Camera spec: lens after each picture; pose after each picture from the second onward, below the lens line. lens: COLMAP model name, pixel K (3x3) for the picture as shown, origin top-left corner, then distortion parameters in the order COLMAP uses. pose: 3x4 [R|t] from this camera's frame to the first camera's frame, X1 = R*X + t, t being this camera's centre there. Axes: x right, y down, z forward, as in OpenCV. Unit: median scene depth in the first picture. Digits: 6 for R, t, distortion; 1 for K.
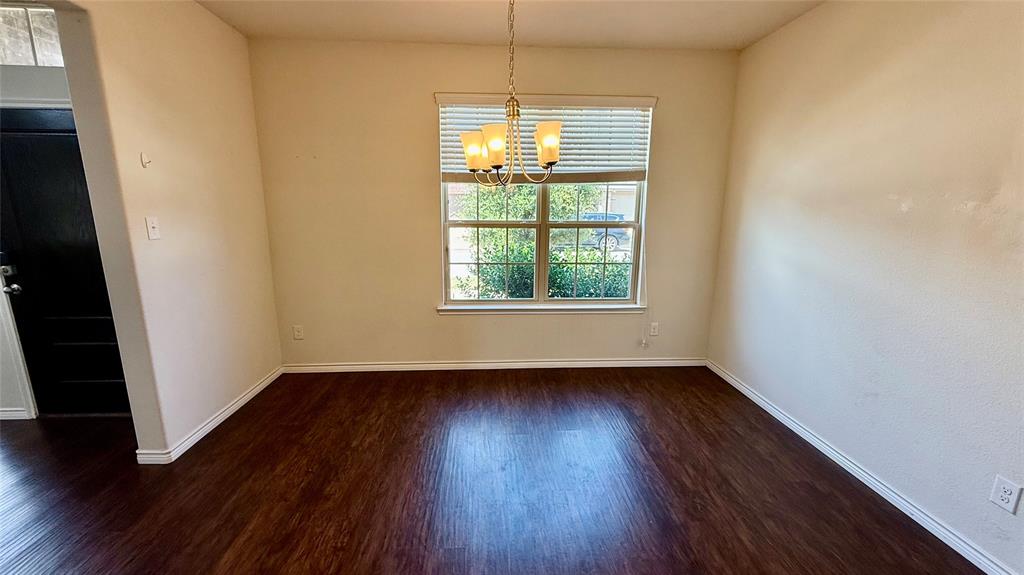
lens RADIAL K [[403.3, 0, 512.0], [0, 403.3, 287.5], [0, 0, 1]] dist [-0.001048, -0.000105]
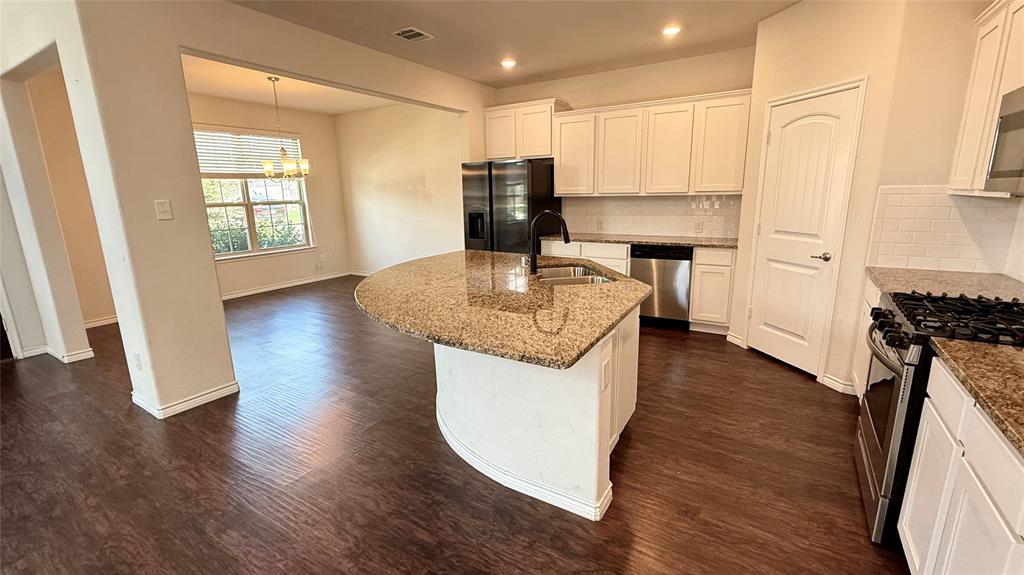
lens RADIAL K [[437.7, 0, 512.0], [0, 437.7, 287.5], [0, 0, 1]] dist [0.000867, 0.000189]
pose [[0.574578, -0.193006, 0.795367, -1.016422], [0.190119, 0.976689, 0.099663, 0.262781], [-0.796062, 0.093950, 0.597878, -1.151737]]
